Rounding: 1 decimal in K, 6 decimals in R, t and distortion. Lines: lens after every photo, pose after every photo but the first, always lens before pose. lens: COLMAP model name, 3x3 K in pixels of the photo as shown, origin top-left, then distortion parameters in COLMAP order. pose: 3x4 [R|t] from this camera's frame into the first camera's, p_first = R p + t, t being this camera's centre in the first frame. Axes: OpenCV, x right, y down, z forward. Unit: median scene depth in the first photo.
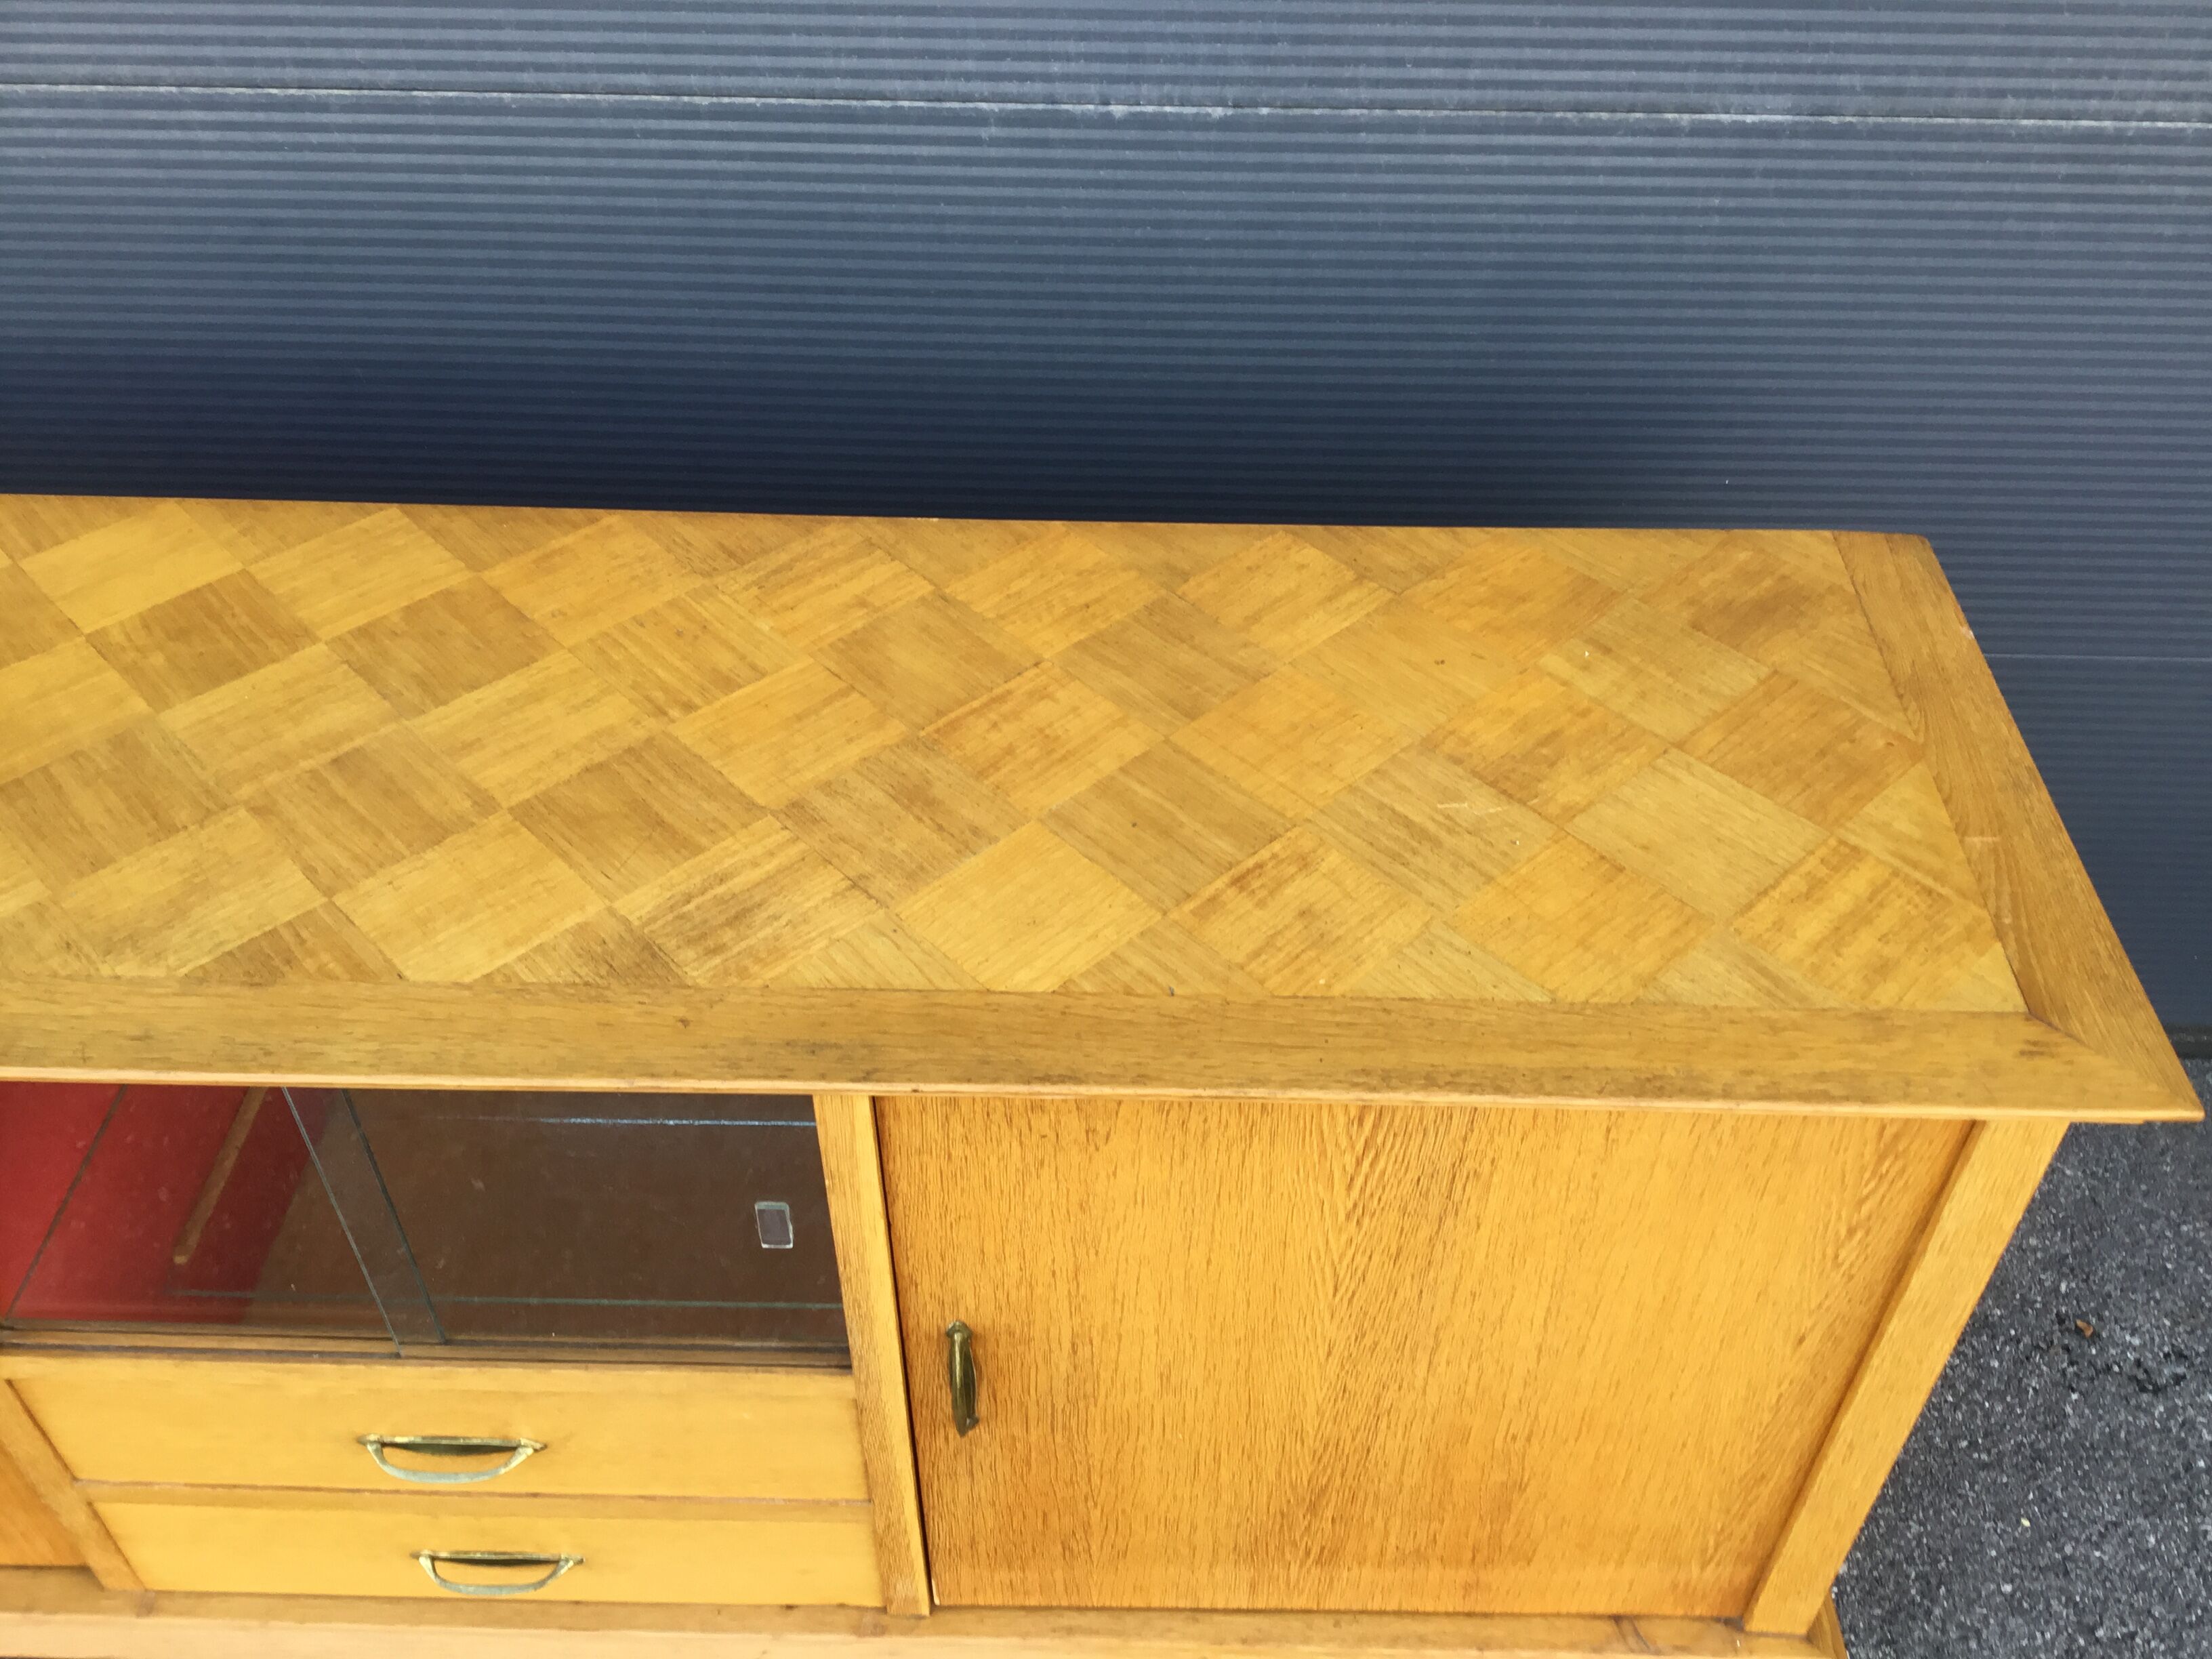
lens RADIAL K [[2013.1, 0, 1141.5], [0, 2013.1, 841.9], [0, 0, 1]] dist [-0.005428, 0.000000]
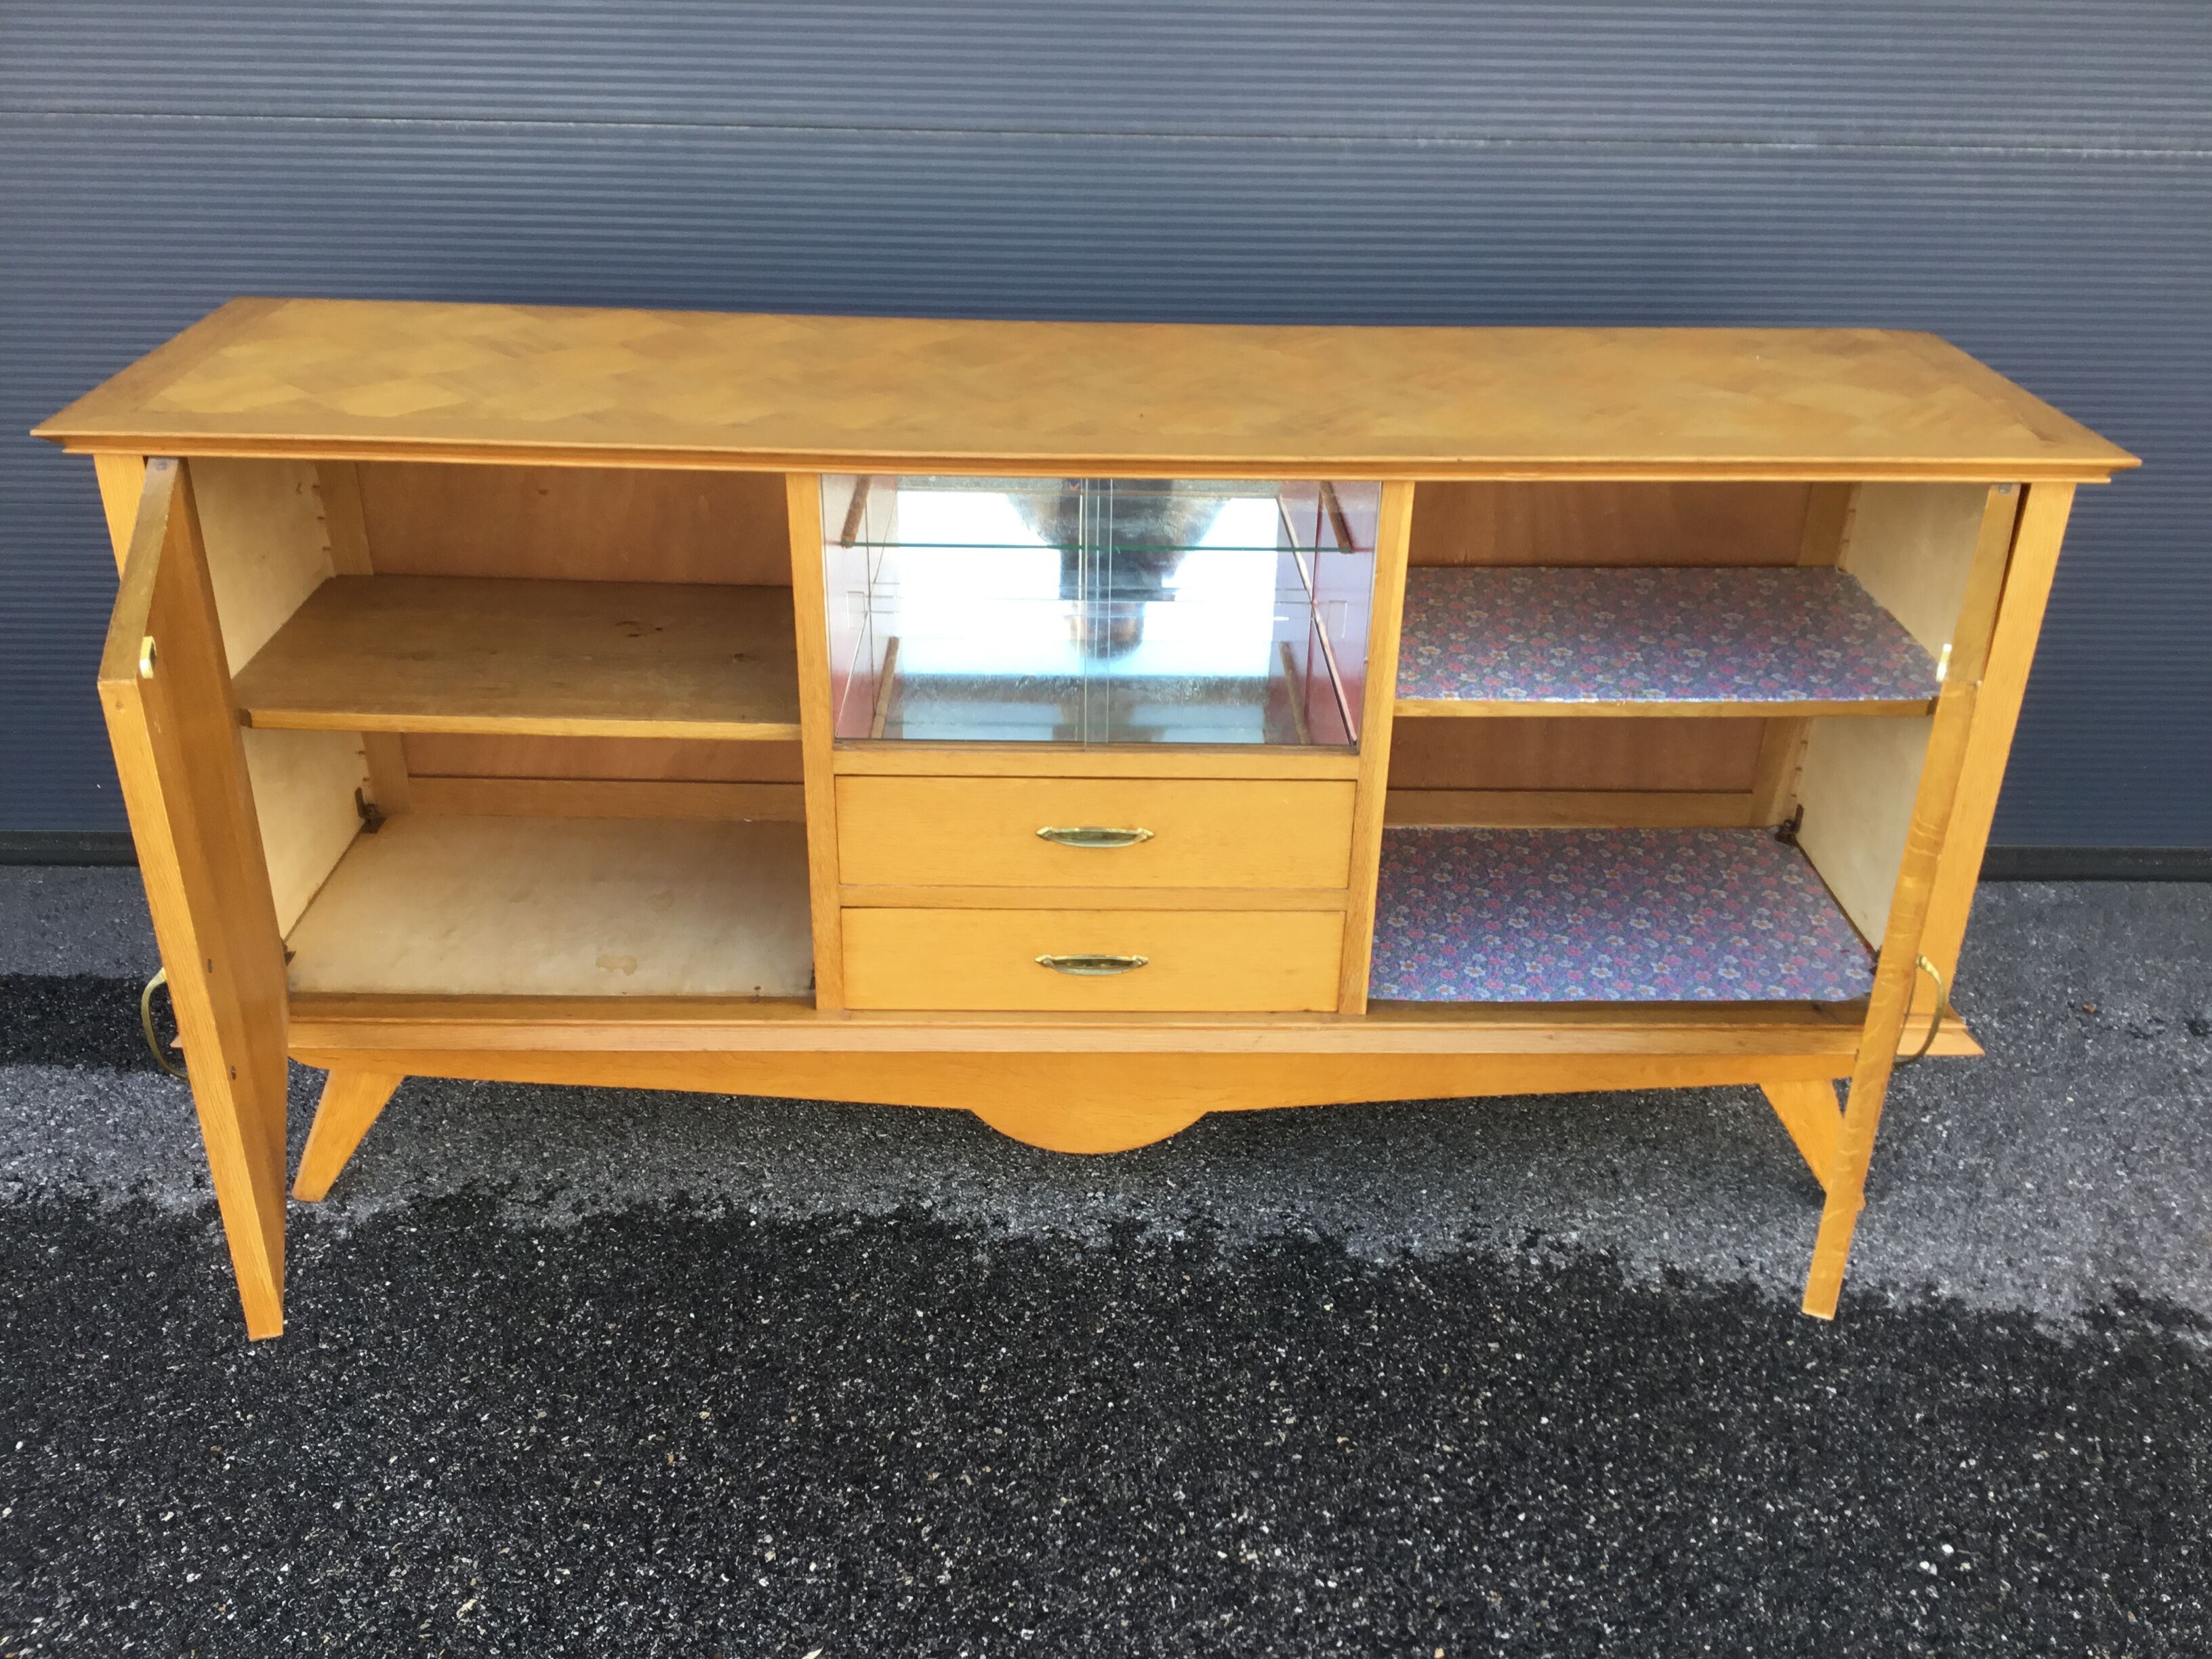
lens RADIAL K [[2013.1, 0, 1114.2], [0, 2013.1, 837.9], [0, 0, 1]] dist [-0.005428, 0.000000]
pose [[0.998993, -0.010886, 0.043528, -0.347738], [0.022102, 0.963650, -0.266251, 0.637927], [-0.039047, 0.266945, 0.962920, -0.454141]]
